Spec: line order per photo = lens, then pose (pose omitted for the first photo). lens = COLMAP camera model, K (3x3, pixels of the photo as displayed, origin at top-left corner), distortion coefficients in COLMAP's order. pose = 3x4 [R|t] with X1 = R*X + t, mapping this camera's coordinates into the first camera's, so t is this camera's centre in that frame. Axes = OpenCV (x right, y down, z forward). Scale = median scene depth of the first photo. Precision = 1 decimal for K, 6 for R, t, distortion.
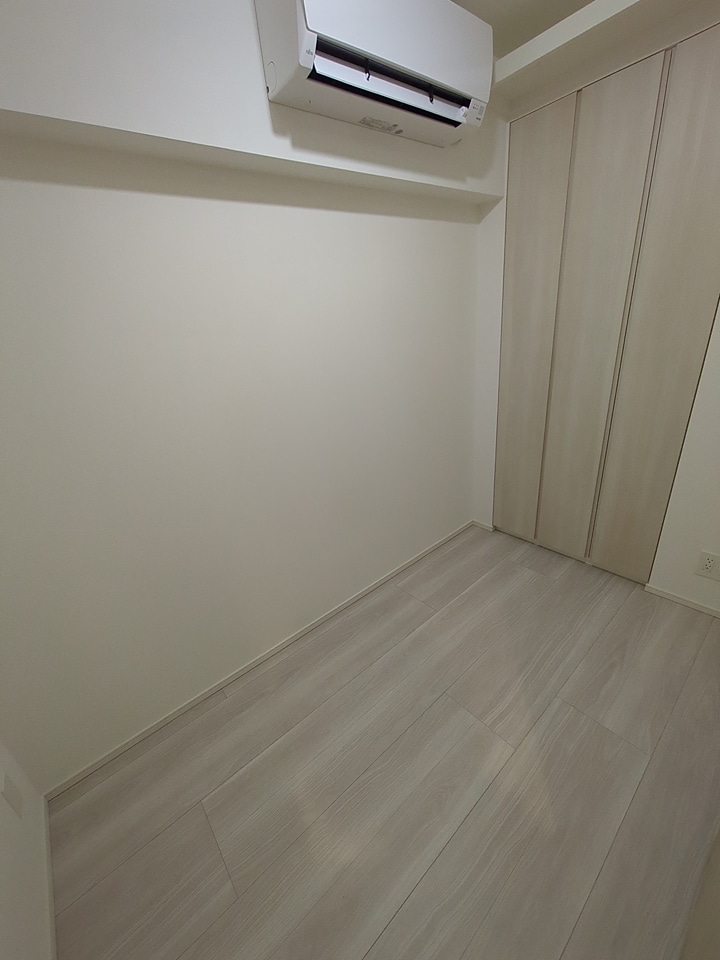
lens RADIAL K [[377.0, 0, 365.6], [0, 377.0, 477.1], [0, 0, 1]] dist [0.003486, 0.000443]
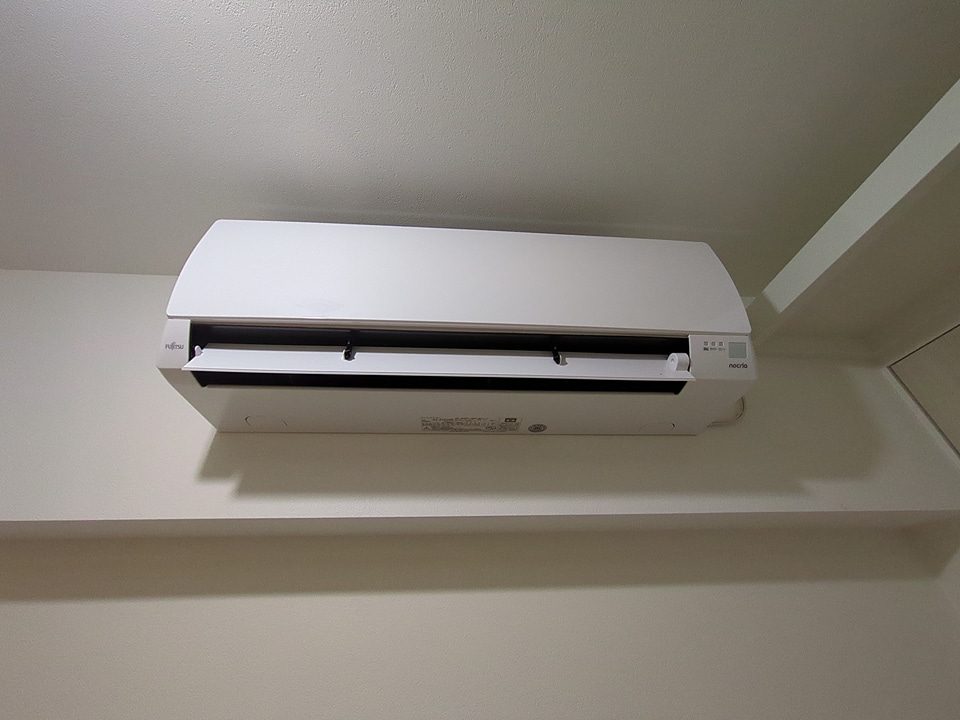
lens RADIAL K [[377.0, 0, 481.9], [0, 377.0, 361.1], [0, 0, 1]] dist [0.003486, 0.000443]
pose [[0.804480, -0.278324, -0.524735, 0.302716], [-0.281982, 0.598571, -0.749799, -0.612120], [0.522779, 0.751164, 0.403056, 0.733968]]
